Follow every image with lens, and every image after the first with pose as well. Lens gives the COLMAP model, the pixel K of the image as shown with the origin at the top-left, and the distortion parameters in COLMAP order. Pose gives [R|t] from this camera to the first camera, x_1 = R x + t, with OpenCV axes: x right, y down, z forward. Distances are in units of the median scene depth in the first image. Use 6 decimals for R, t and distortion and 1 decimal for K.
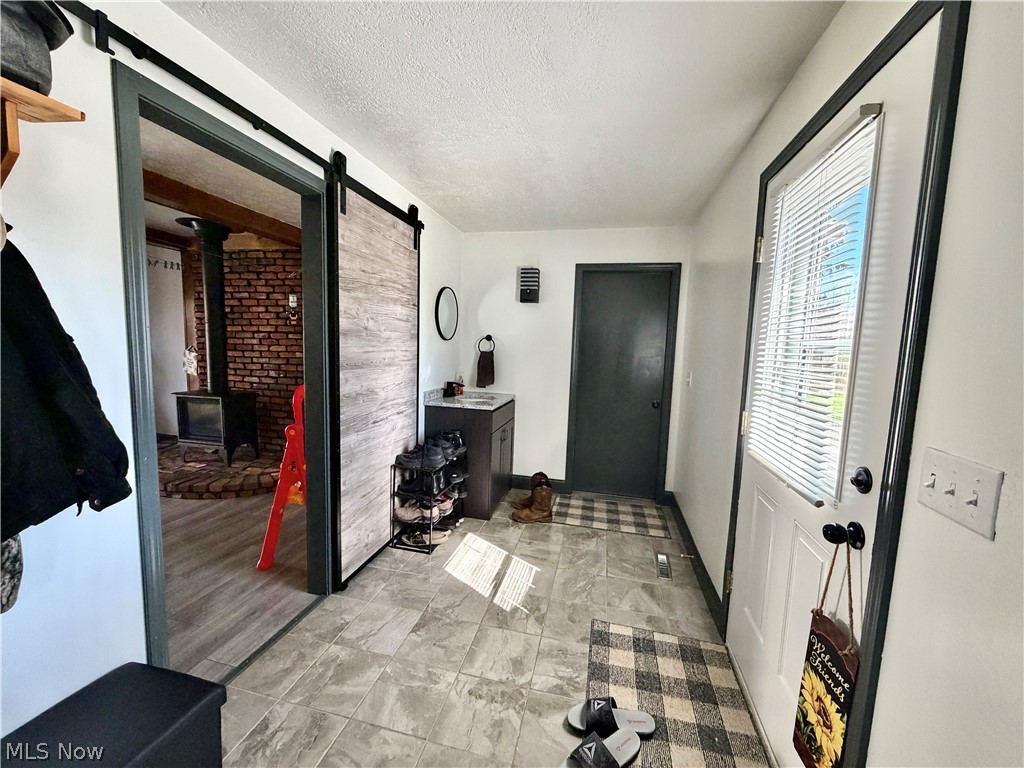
lens RADIAL K [[407.1, 0, 508.7], [0, 407.1, 385.2], [0, 0, 1]] dist [0.000077, -0.000333]
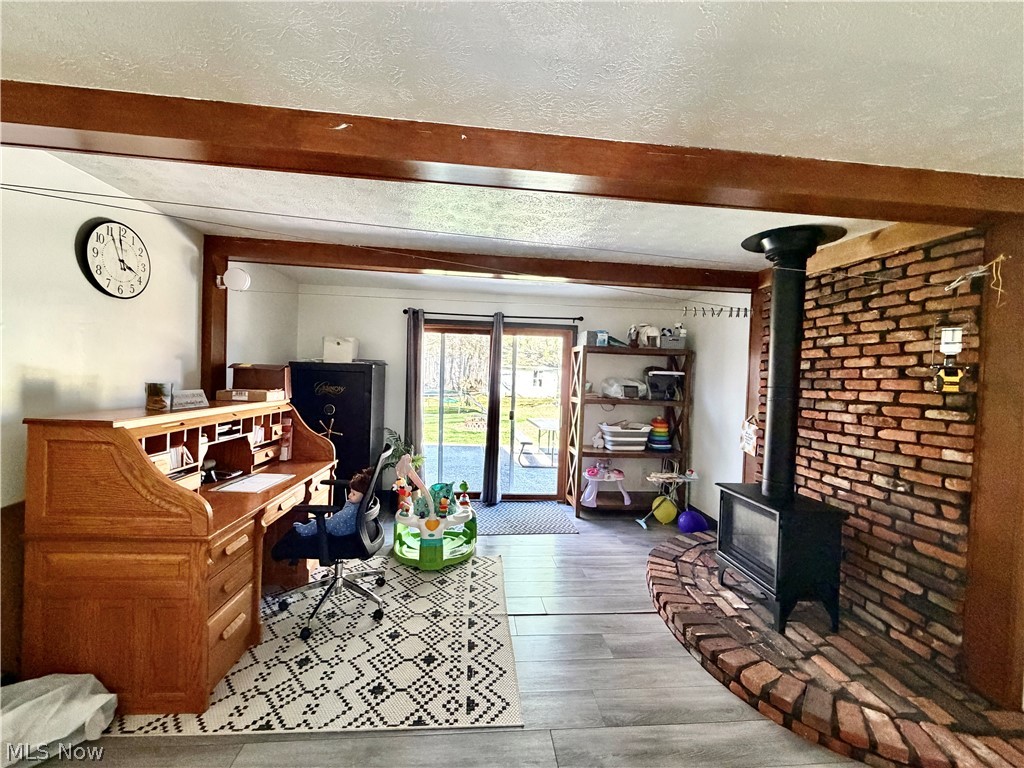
lens RADIAL K [[407.1, 0, 510.0], [0, 407.1, 384.4], [0, 0, 1]] dist [0.000077, -0.000333]
pose [[0.327970, 0.000552, -0.944688, -0.238507], [-0.124441, 0.991311, -0.042623, -0.071290], [0.936456, 0.131537, 0.325189, 0.361252]]
